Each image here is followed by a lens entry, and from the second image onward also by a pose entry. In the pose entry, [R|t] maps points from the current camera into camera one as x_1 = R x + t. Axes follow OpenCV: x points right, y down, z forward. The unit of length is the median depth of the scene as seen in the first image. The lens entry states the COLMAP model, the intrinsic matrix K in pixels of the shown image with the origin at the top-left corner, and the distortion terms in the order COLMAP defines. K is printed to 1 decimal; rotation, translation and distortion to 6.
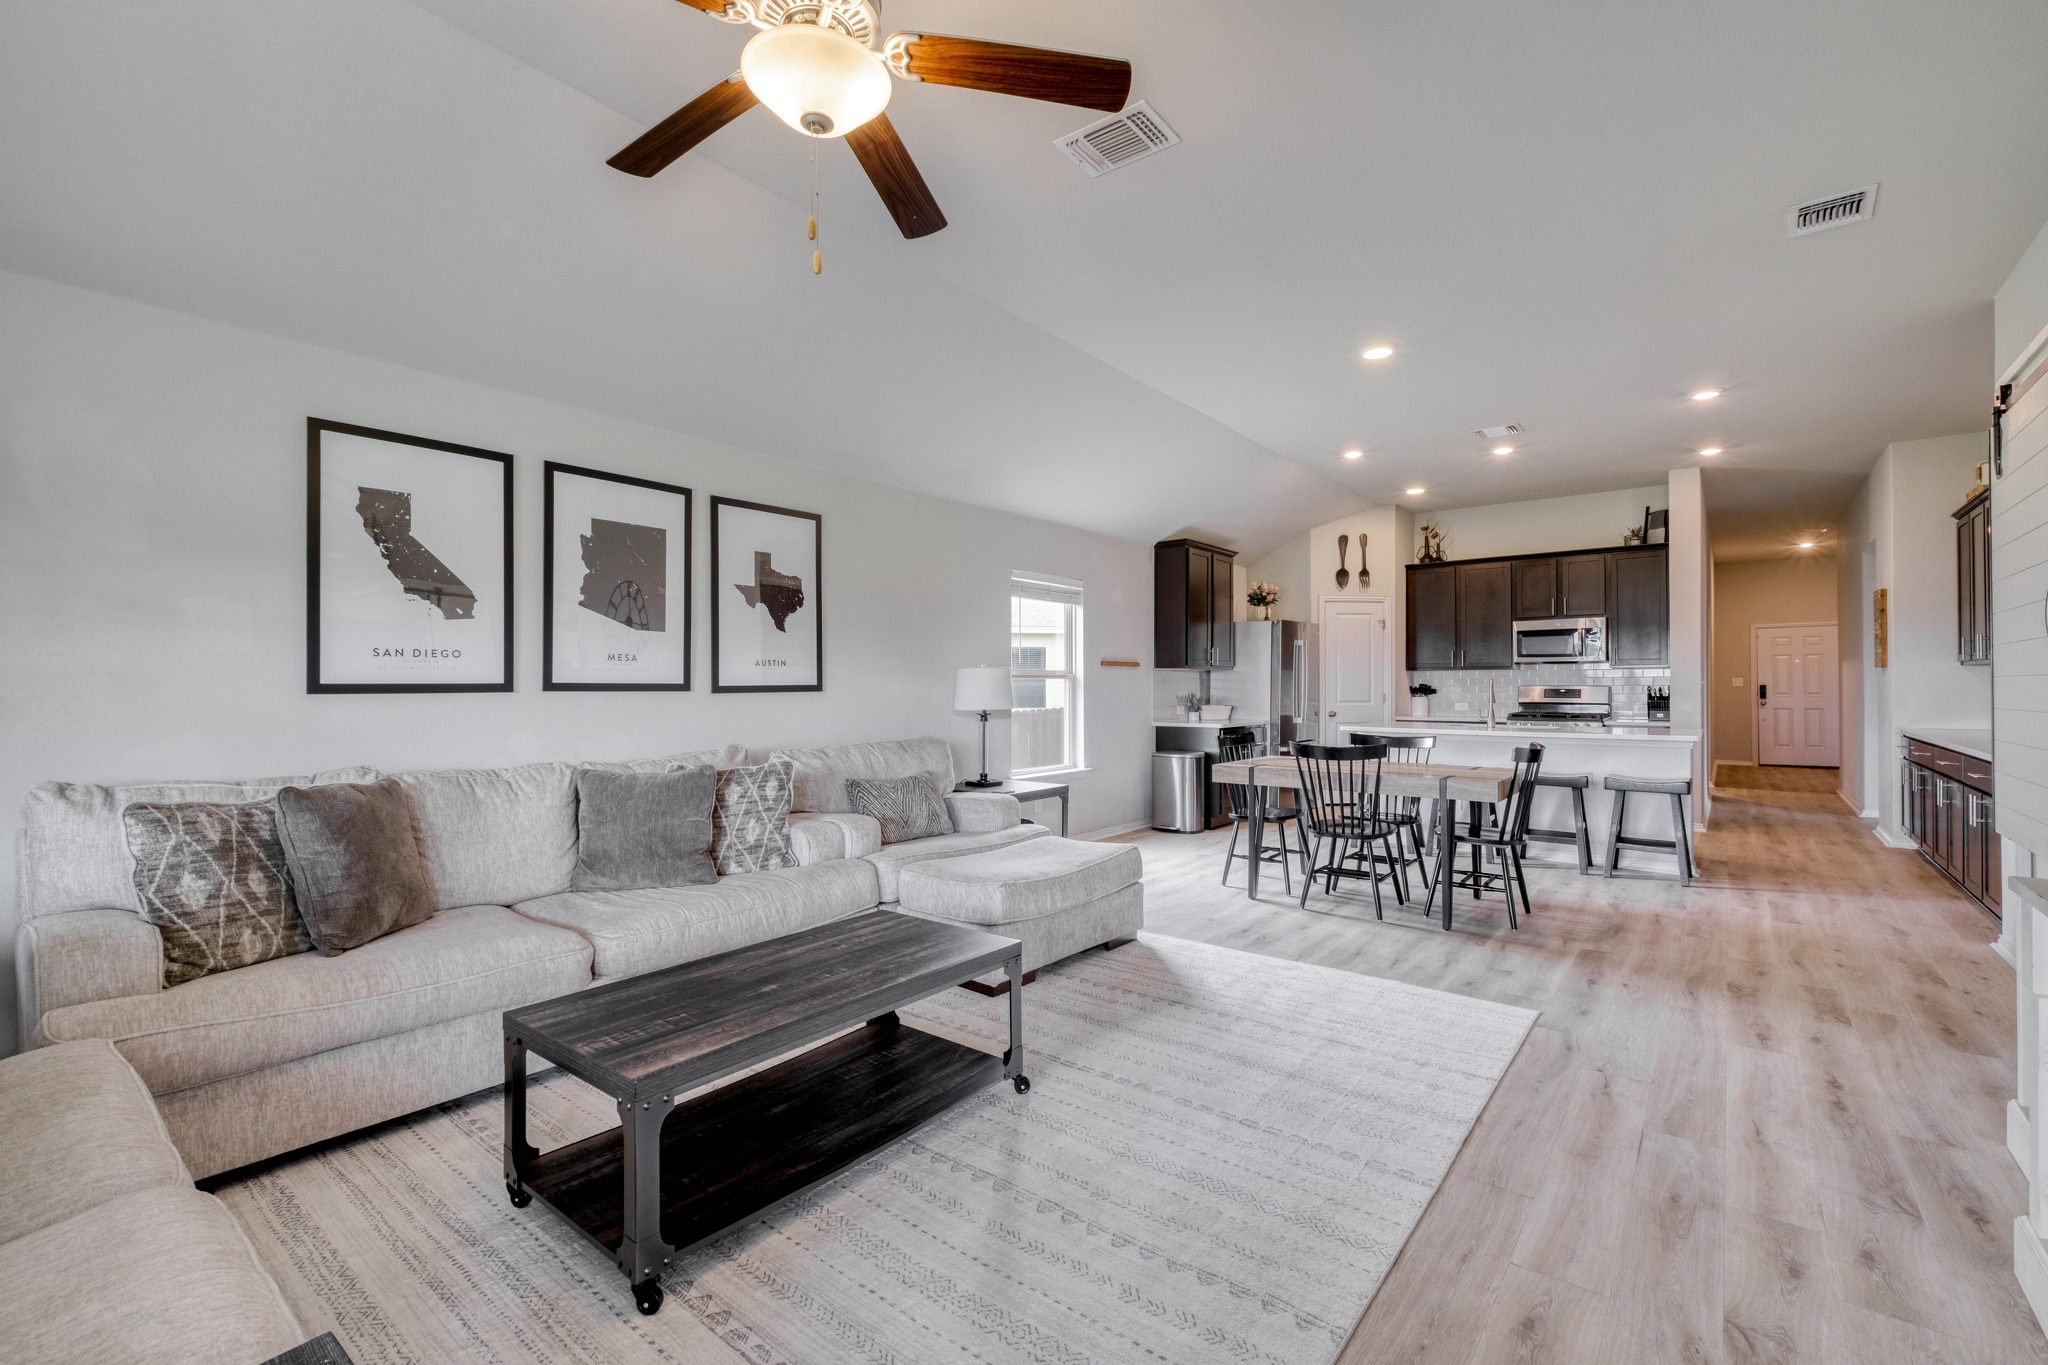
lens RADIAL K [[877.3, 0, 1026.2], [0, 877.3, 680.3], [0, 0, 1]] dist [0.000808, -0.000430]
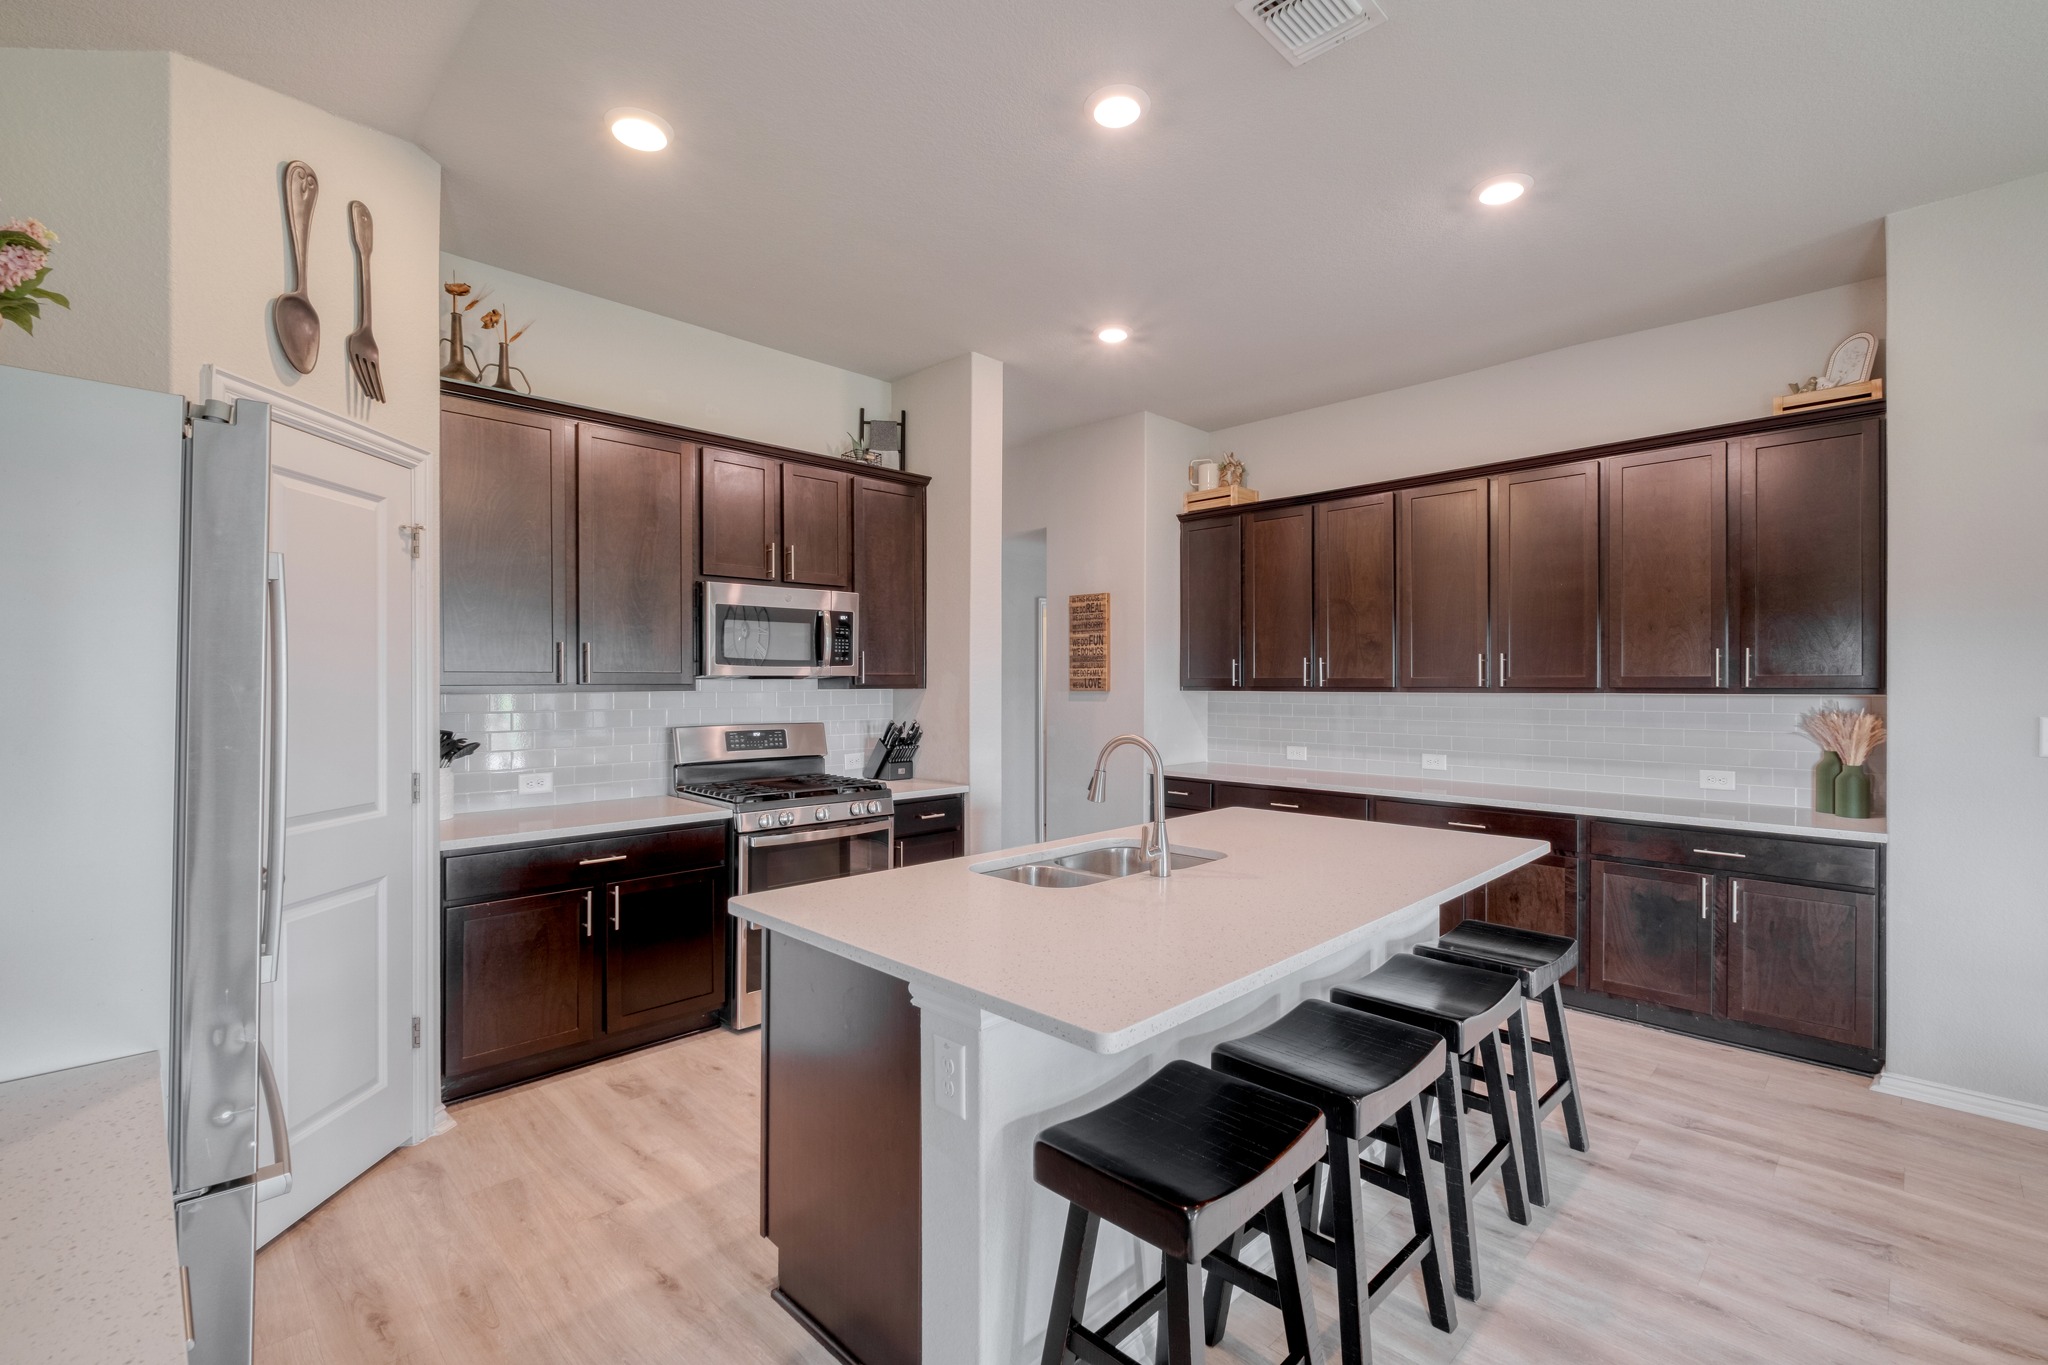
lens RADIAL K [[885.7, 0, 1024.0], [0, 885.7, 682.5], [0, 0, 1]] dist [0.000511, -0.000038]
pose [[0.107420, 0.001745, 0.994212, 0.134702], [-0.006674, 0.999977, -0.001034, -0.017266], [-0.994191, -0.006524, 0.107429, 0.791585]]
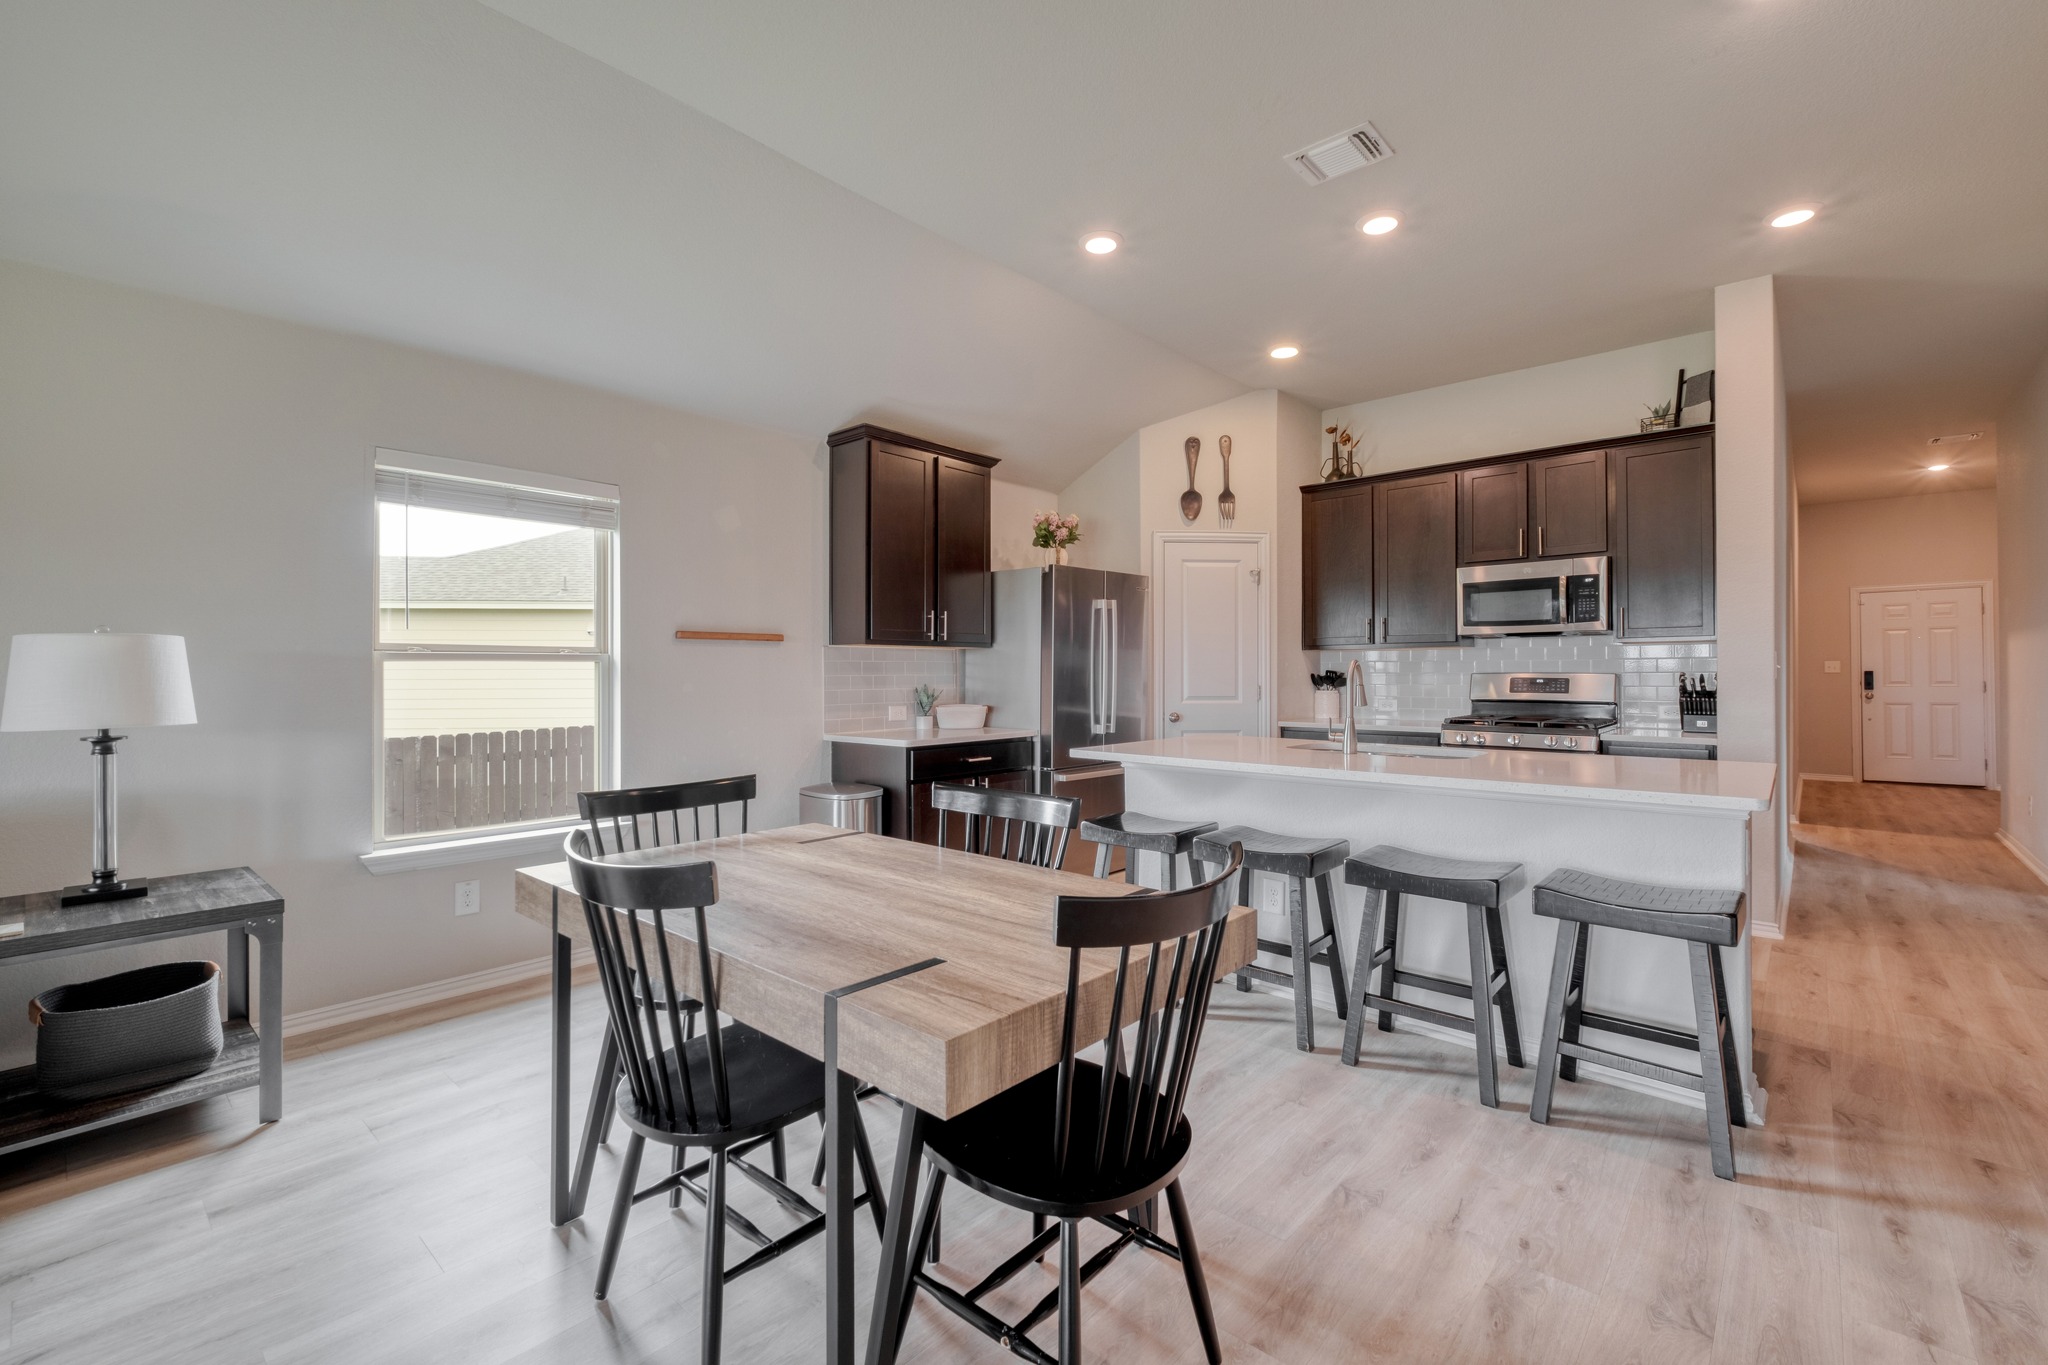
lens RADIAL K [[879.2, 0, 1029.1], [0, 879.2, 671.7], [0, 0, 1]] dist [0.001055, 0.000062]
pose [[0.998576, -0.001308, -0.053324, 0.286594], [0.001580, 0.999986, 0.005054, 0.001933], [0.053317, -0.005131, 0.998564, 0.366362]]
